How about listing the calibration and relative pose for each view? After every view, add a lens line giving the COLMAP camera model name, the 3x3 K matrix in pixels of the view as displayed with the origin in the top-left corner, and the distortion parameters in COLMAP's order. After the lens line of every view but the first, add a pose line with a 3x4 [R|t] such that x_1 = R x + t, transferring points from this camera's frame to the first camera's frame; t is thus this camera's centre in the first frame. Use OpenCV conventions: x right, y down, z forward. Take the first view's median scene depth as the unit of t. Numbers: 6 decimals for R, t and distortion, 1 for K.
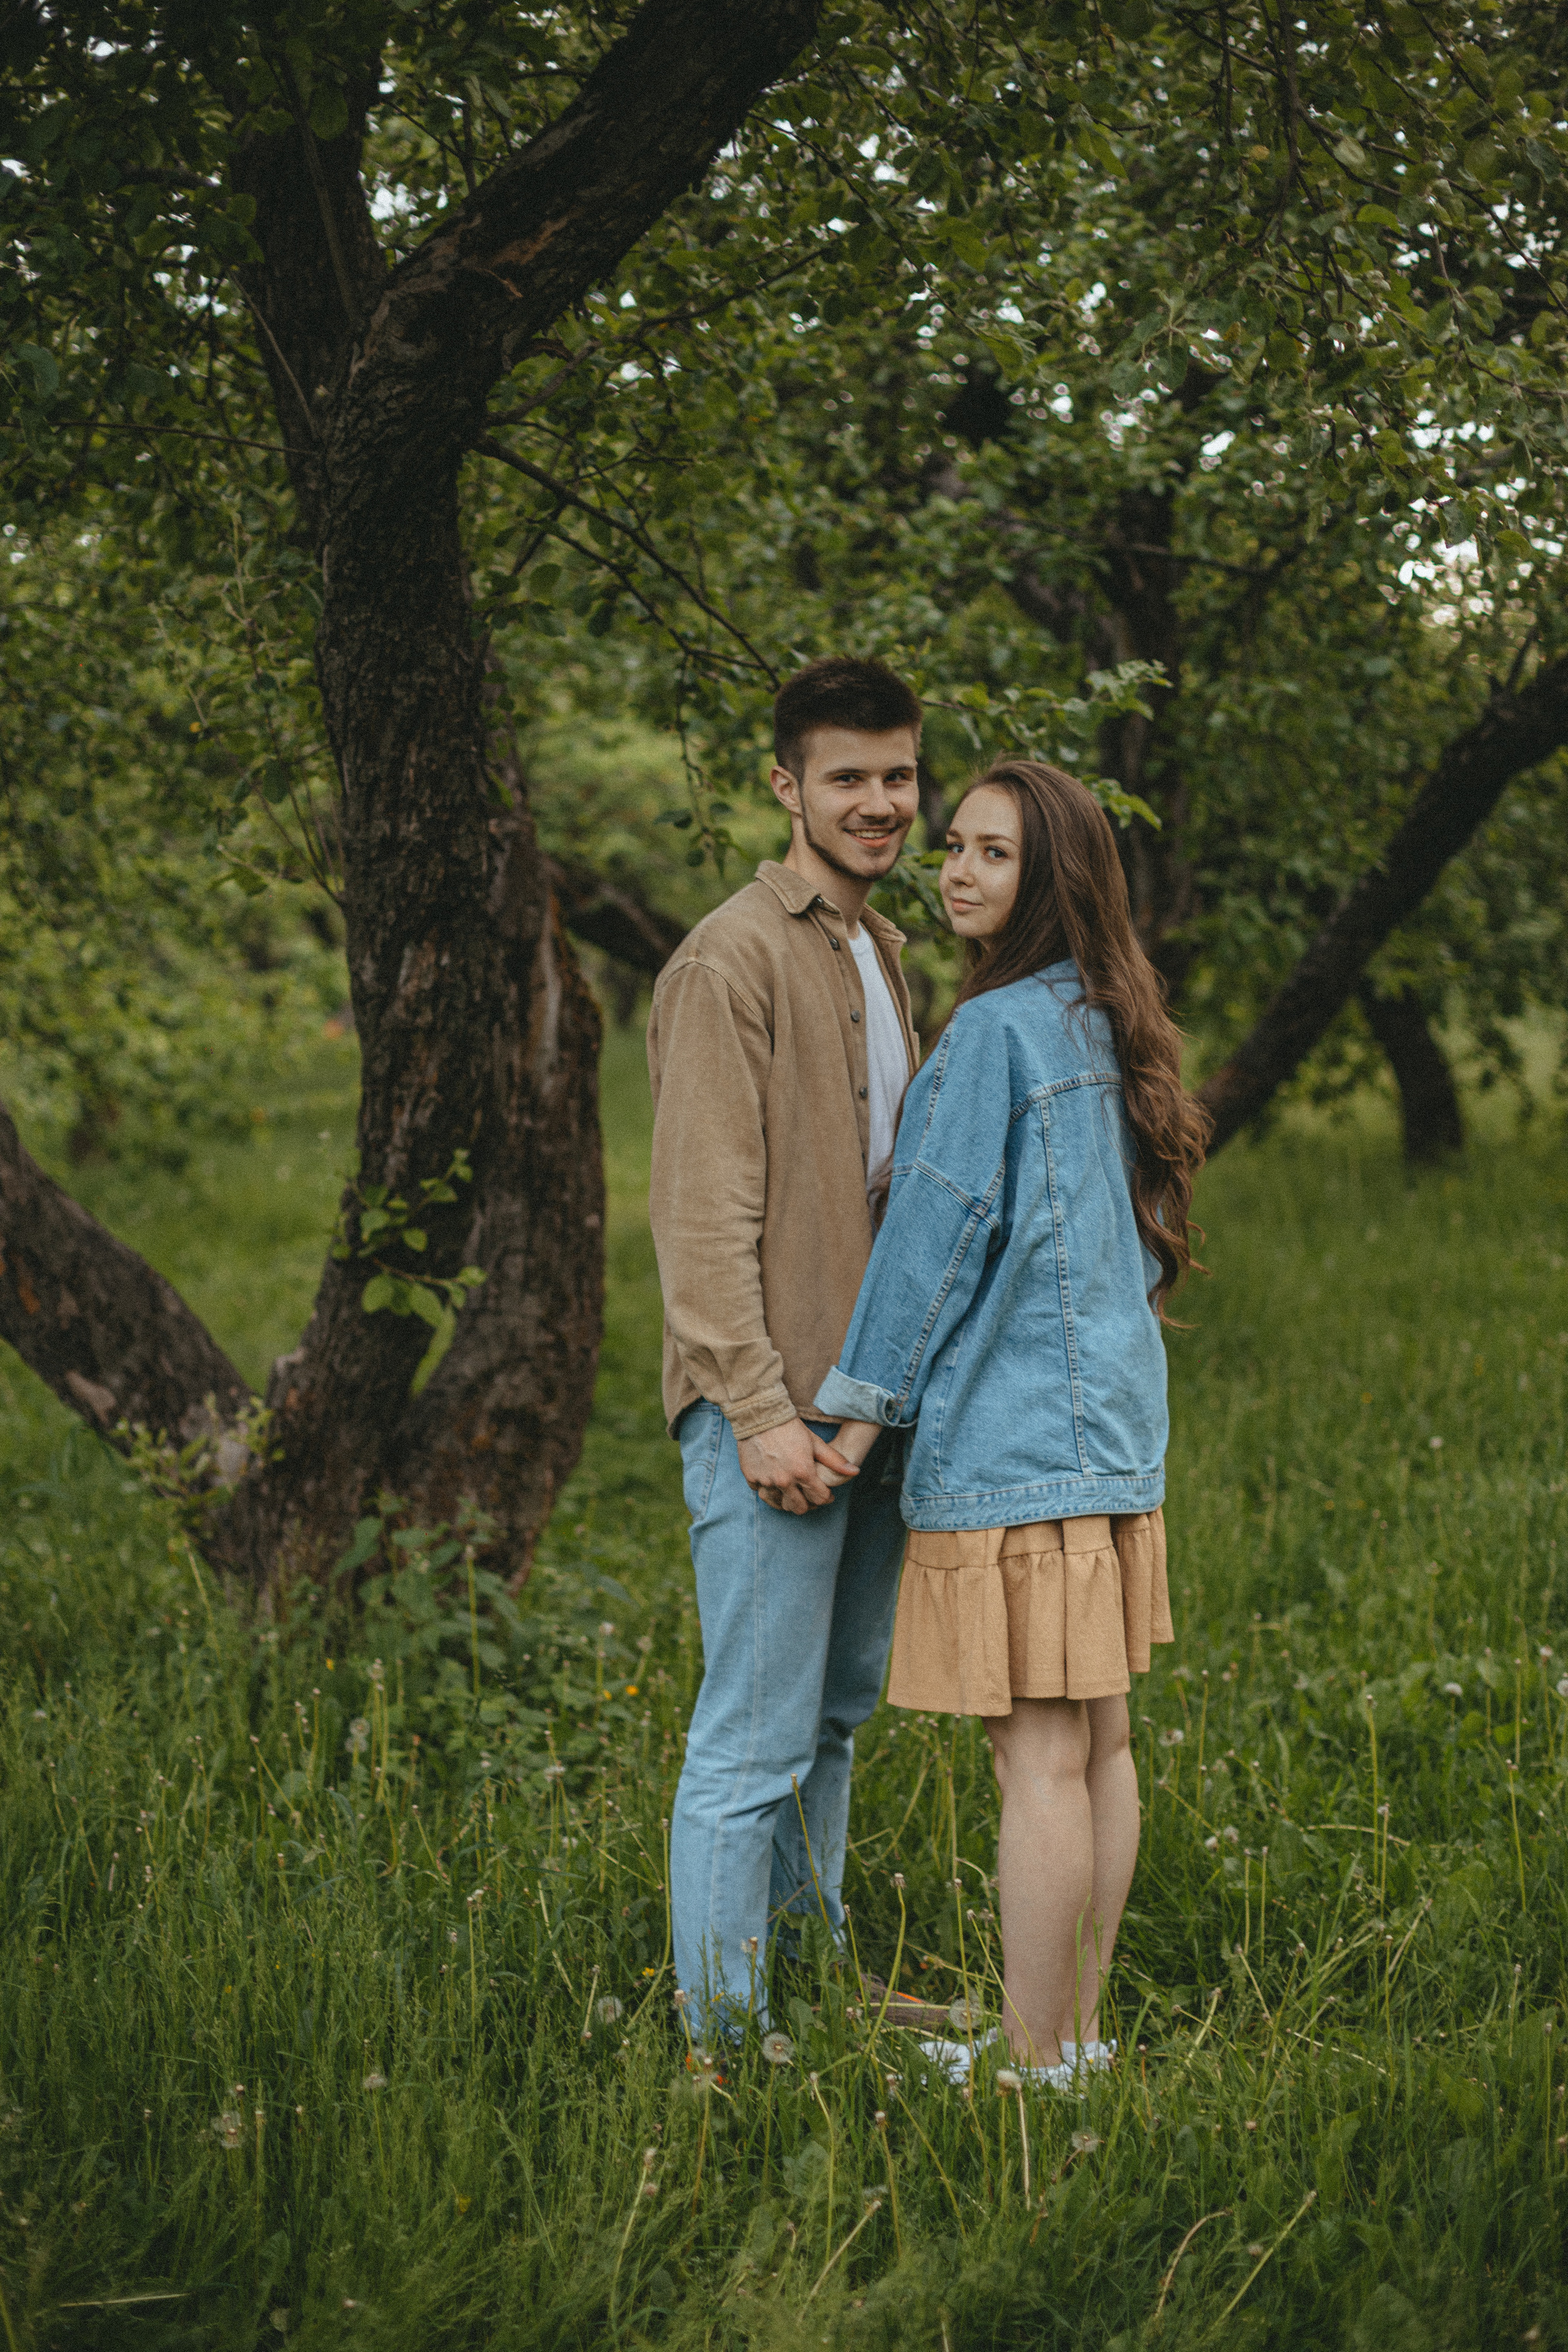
lens RADIAL K [[3535.8, 0, 765.2], [0, 3535.8, 1197.8], [0, 0, 1]] dist [-0.098366, 0.000000]
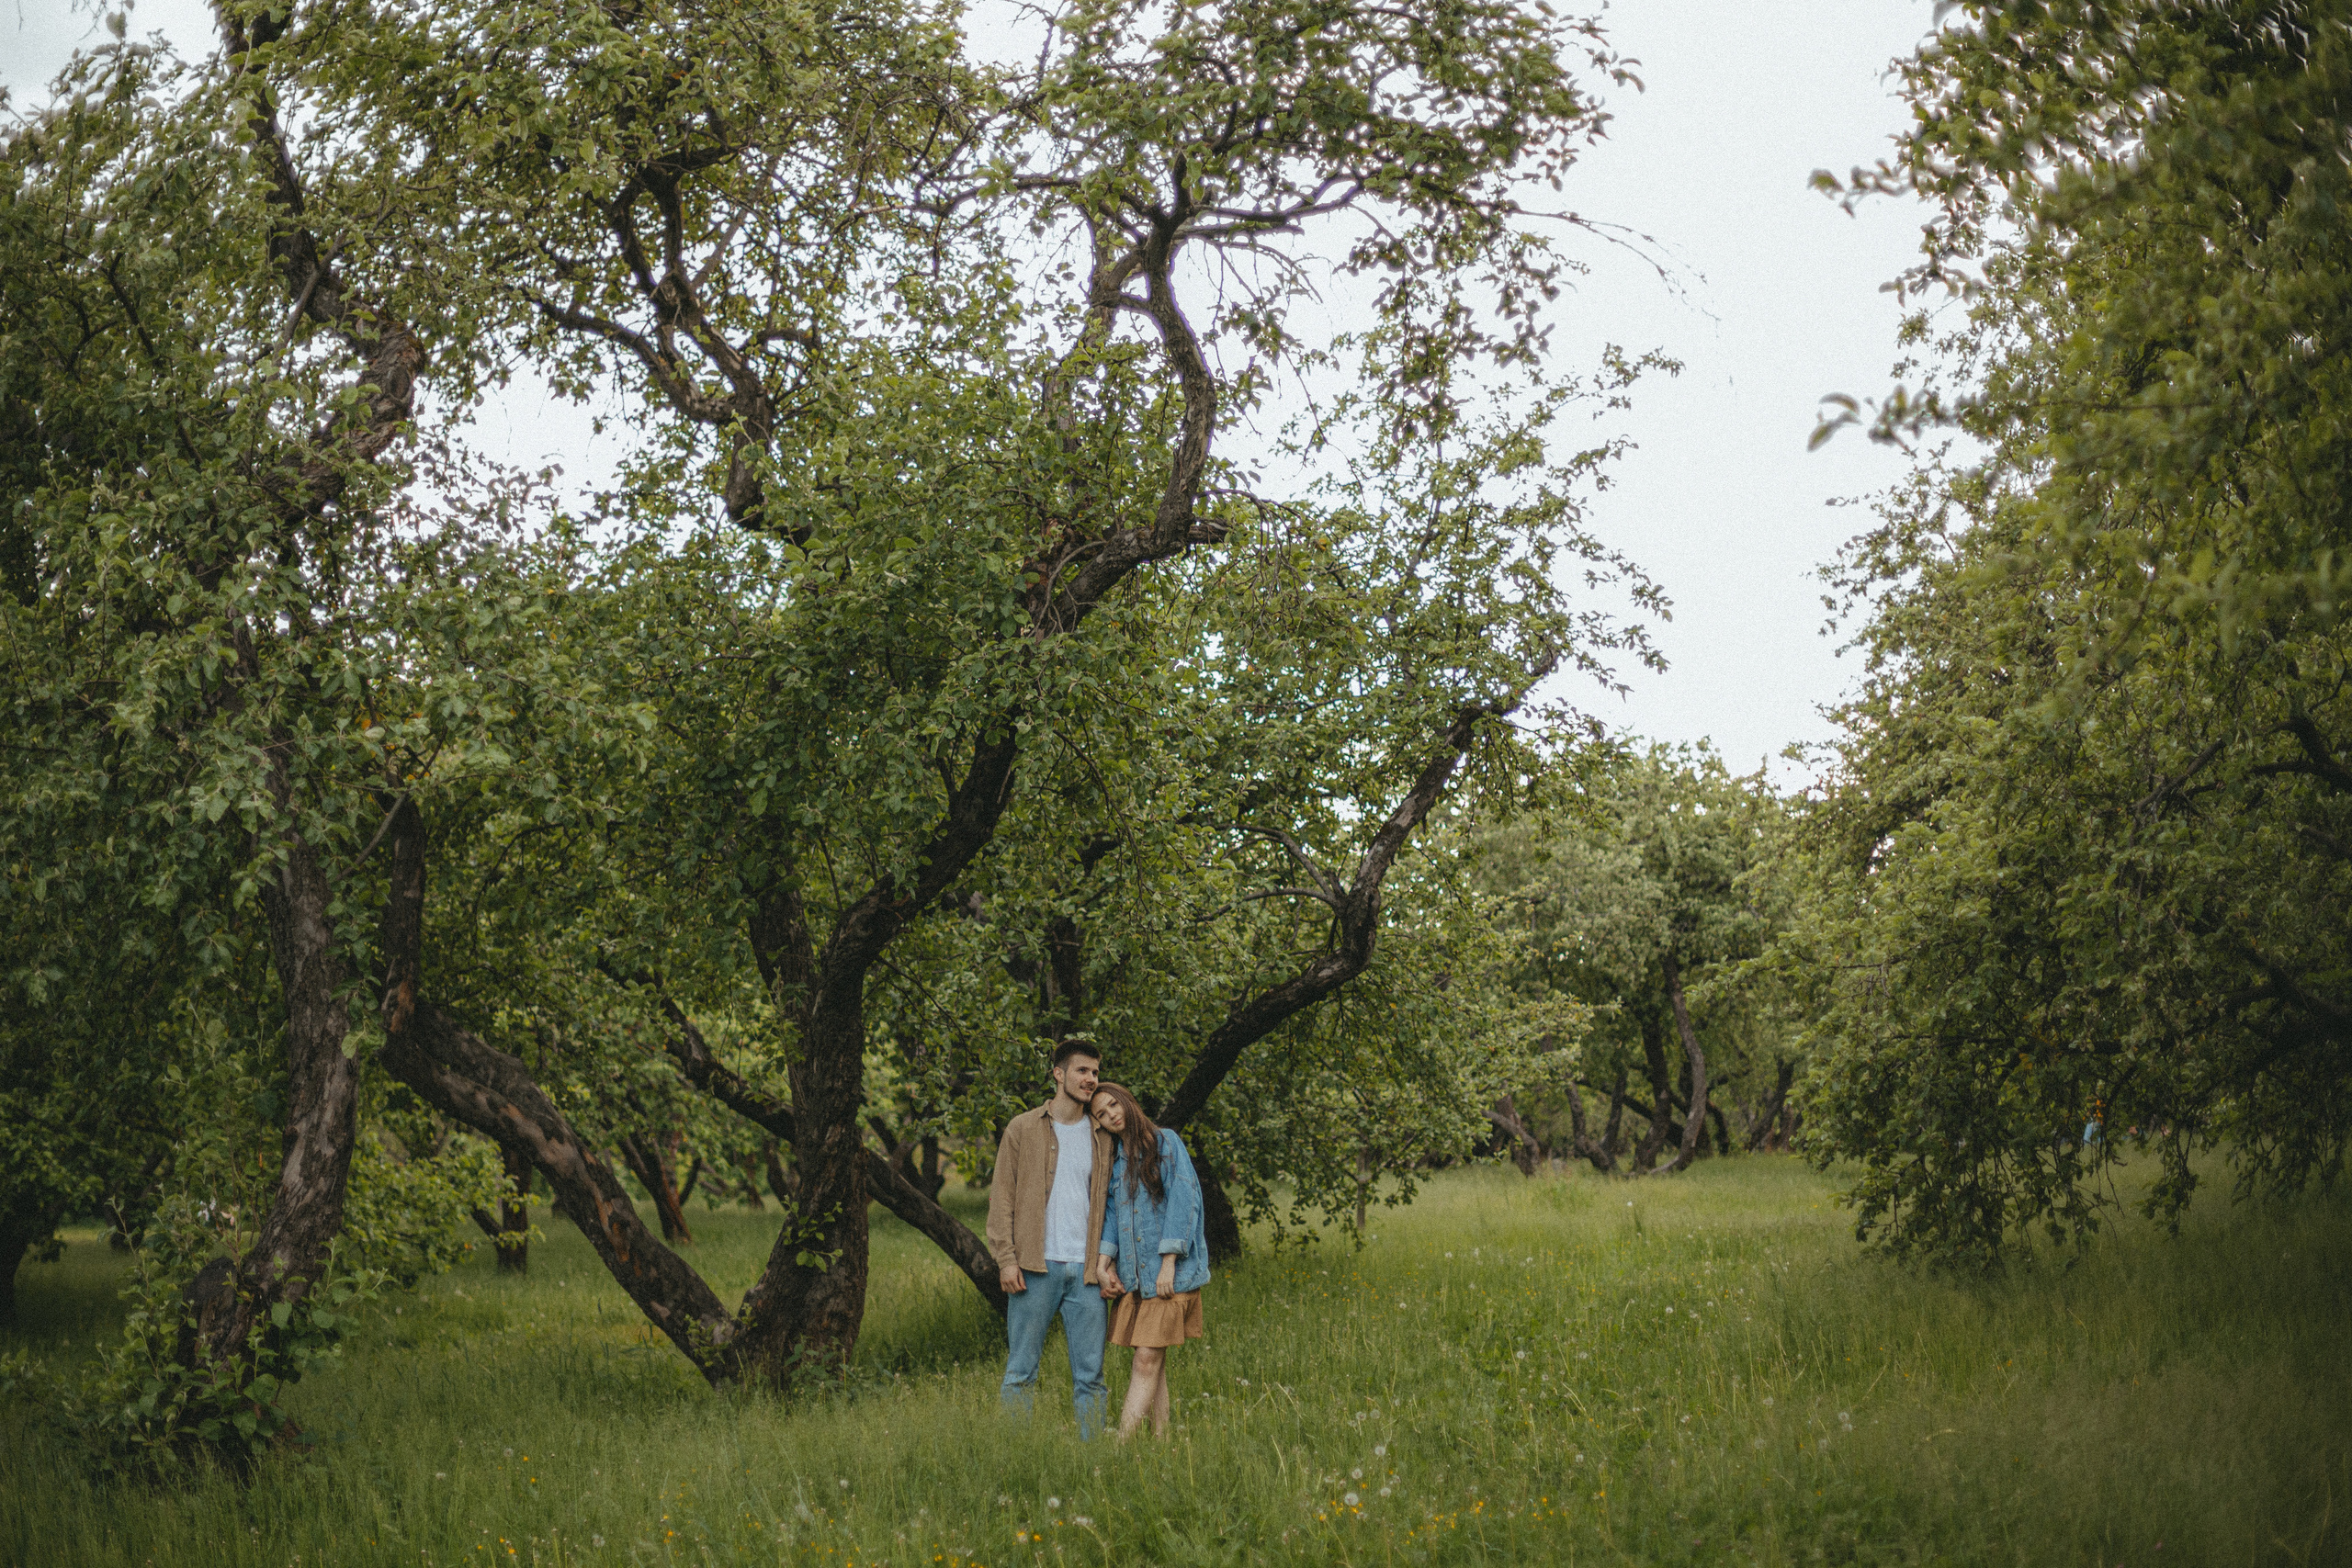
lens RADIAL K [[3535.5, 0, 1173.9], [0, 3535.5, 784.3], [0, 0, 1]] dist [-0.098366, 0.000000]
pose [[0.987766, 0.003266, 0.155911, -0.284203], [0.024380, 0.984254, -0.175072, 0.169529], [-0.154028, 0.176731, 0.972132, -1.971161]]
